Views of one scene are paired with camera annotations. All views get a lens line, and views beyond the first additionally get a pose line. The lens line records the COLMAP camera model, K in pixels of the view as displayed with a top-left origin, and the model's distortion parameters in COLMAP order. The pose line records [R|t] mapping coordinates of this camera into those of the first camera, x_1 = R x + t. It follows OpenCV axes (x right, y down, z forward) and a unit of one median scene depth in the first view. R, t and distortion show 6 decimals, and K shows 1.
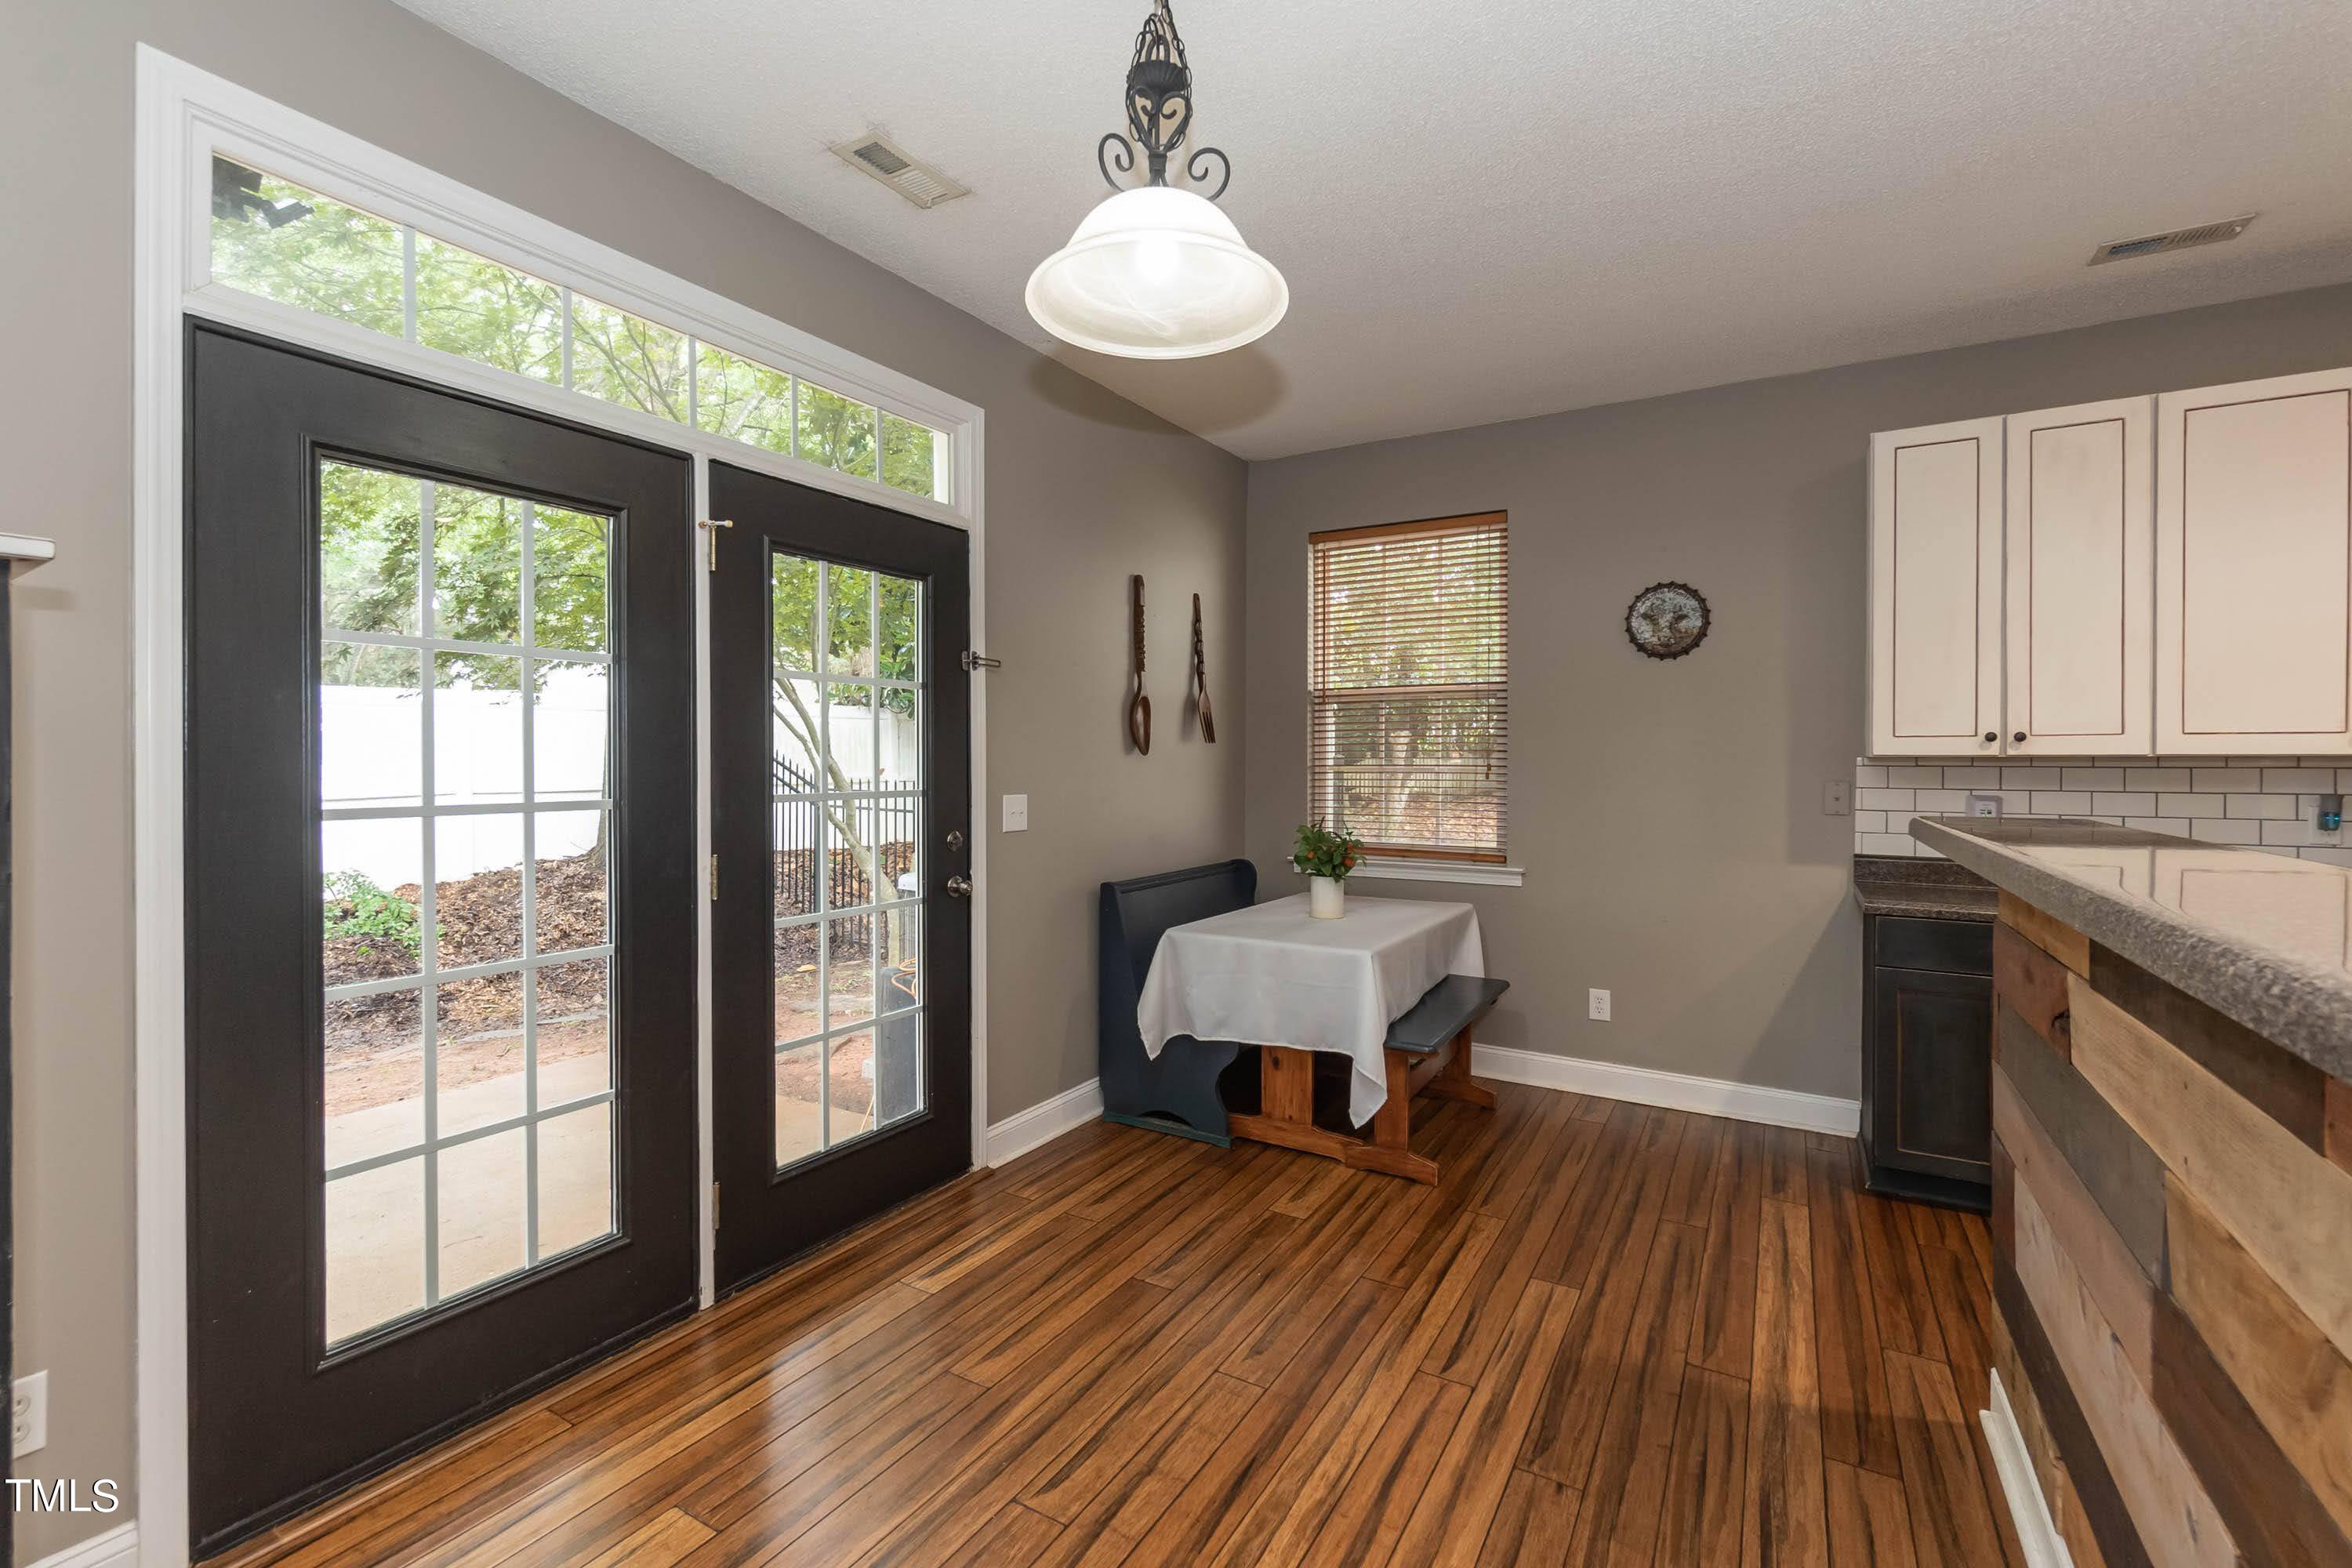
lens RADIAL K [[1023.5, 0, 1161.5], [0, 1023.5, 771.2], [0, 0, 1]] dist [-0.001843, -0.000541]
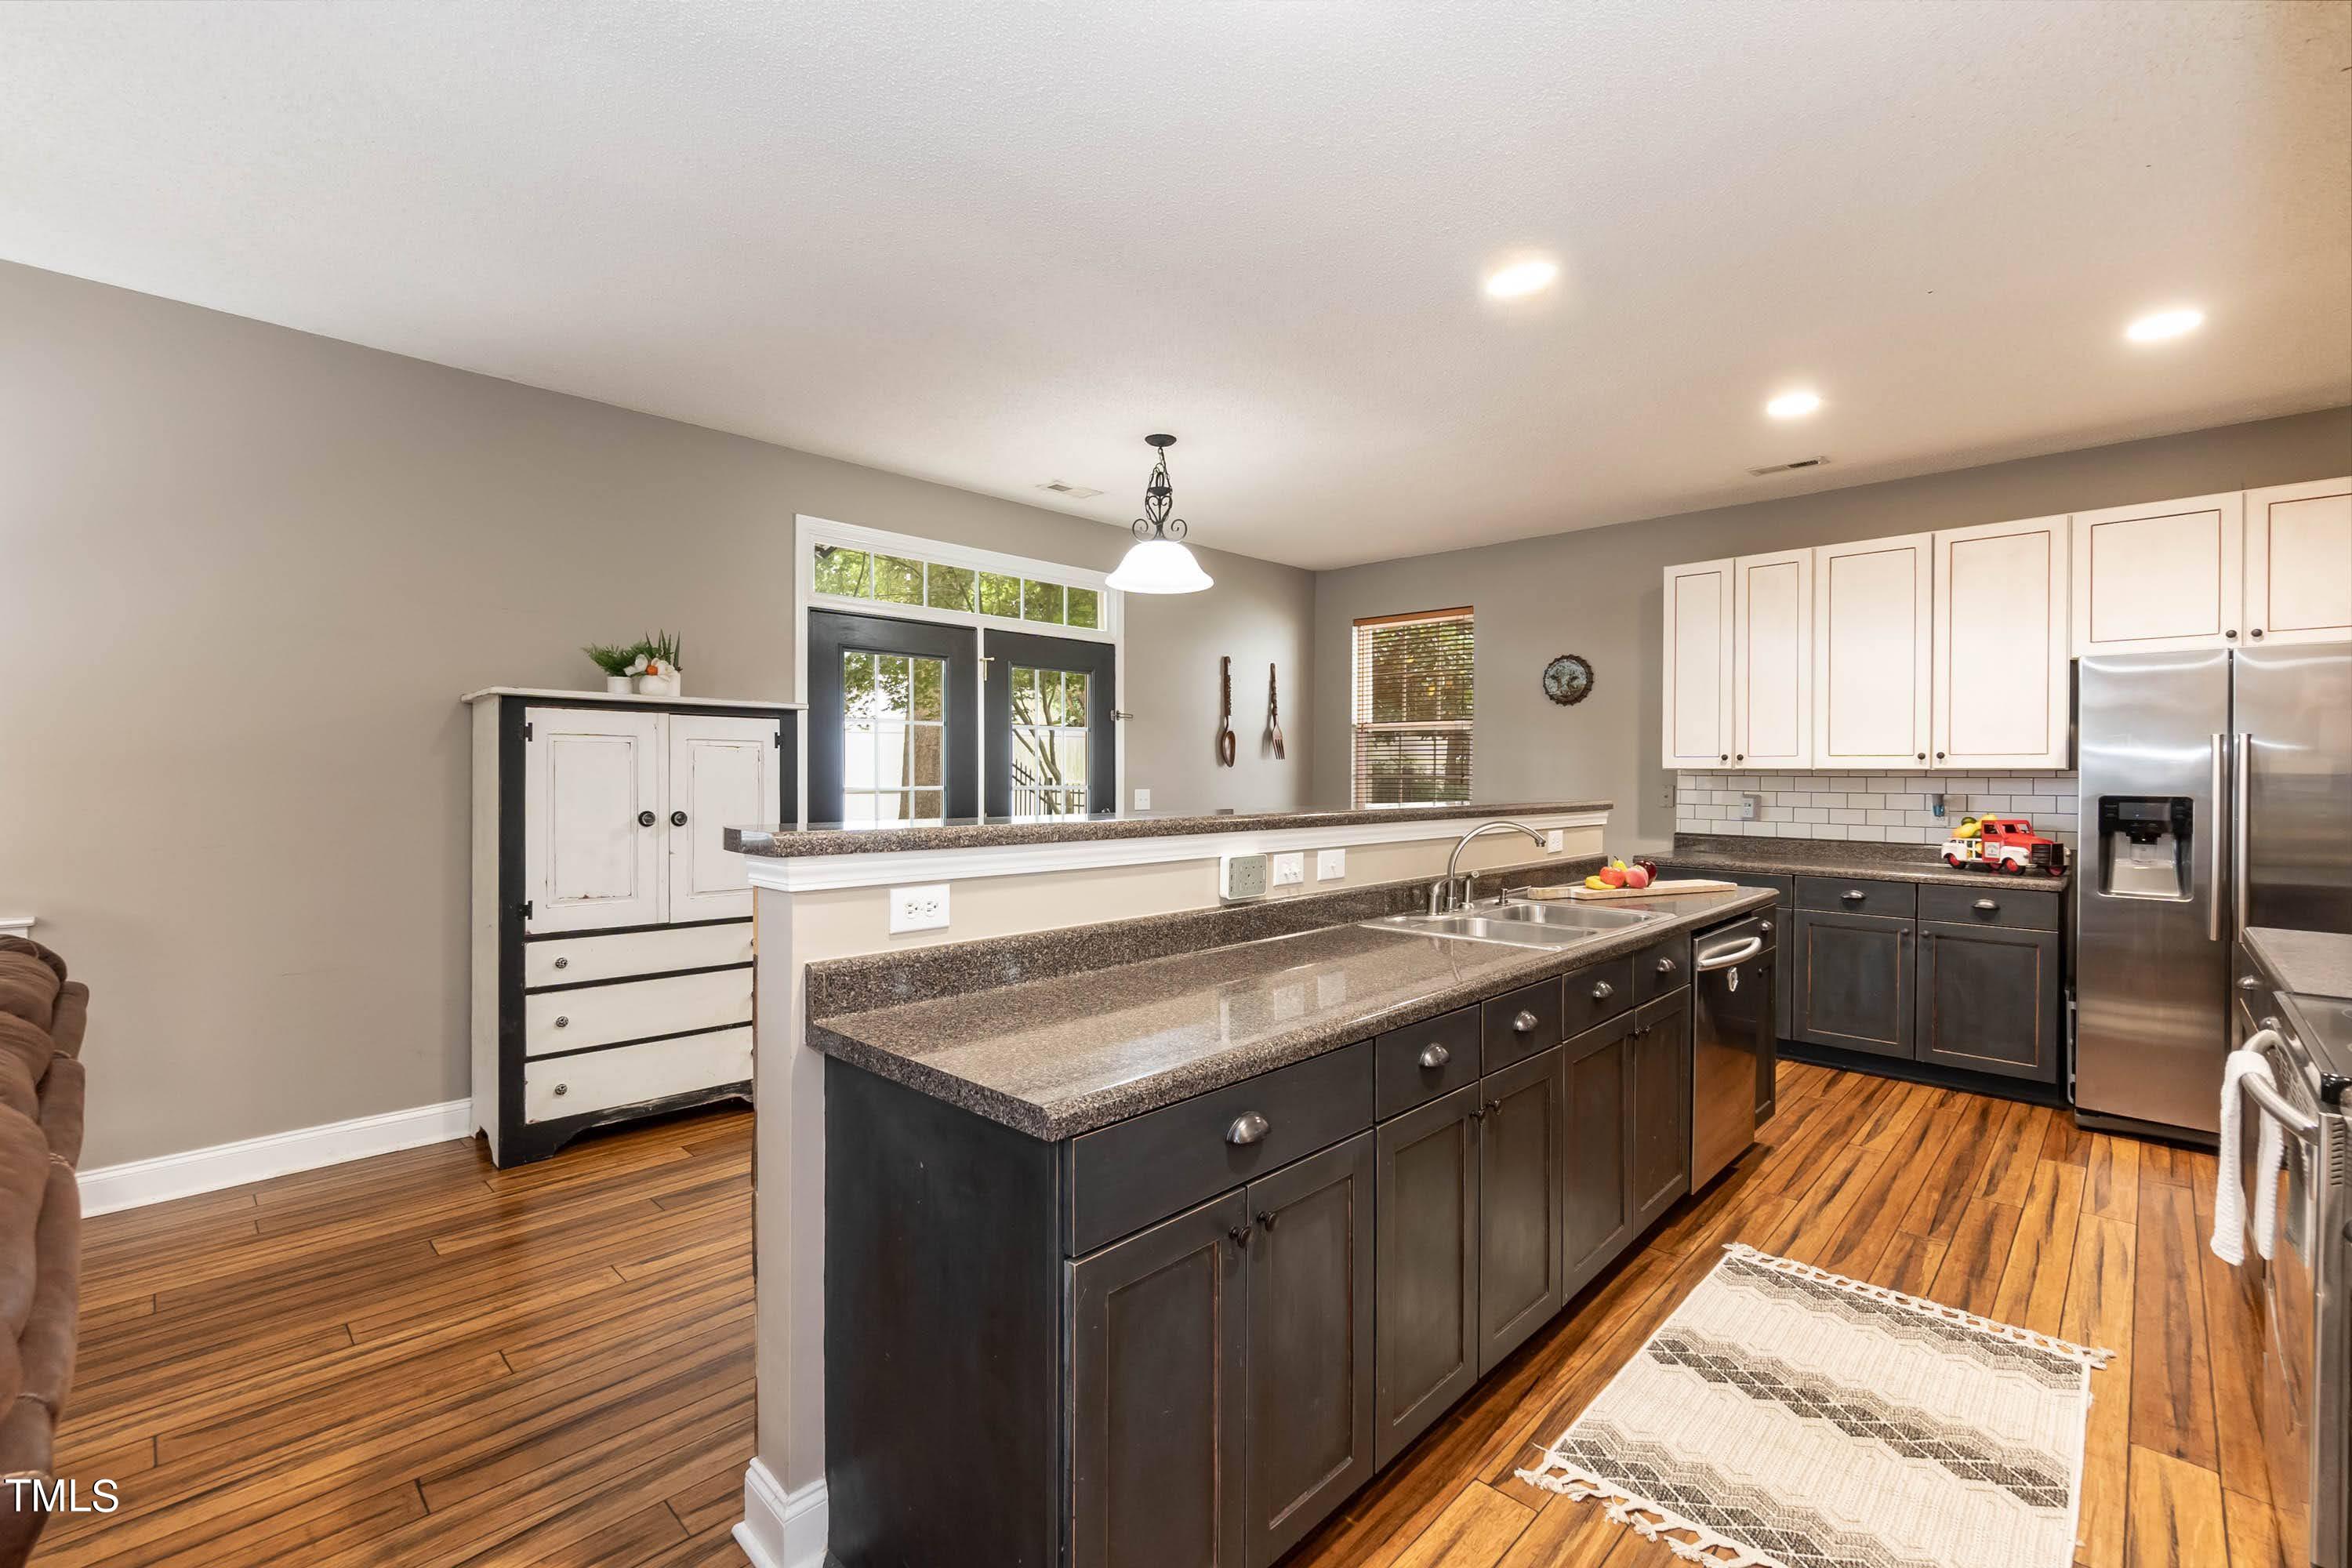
lens RADIAL K [[1017.7, 0, 1176.0], [0, 1017.7, 784.0], [0, 0, 1]] dist [0.012793, -0.000081]
pose [[0.976390, 0.006855, -0.215909, 0.300464], [-0.006594, 0.999976, 0.001930, 0.010357], [0.215917, -0.000461, 0.976412, -0.724464]]
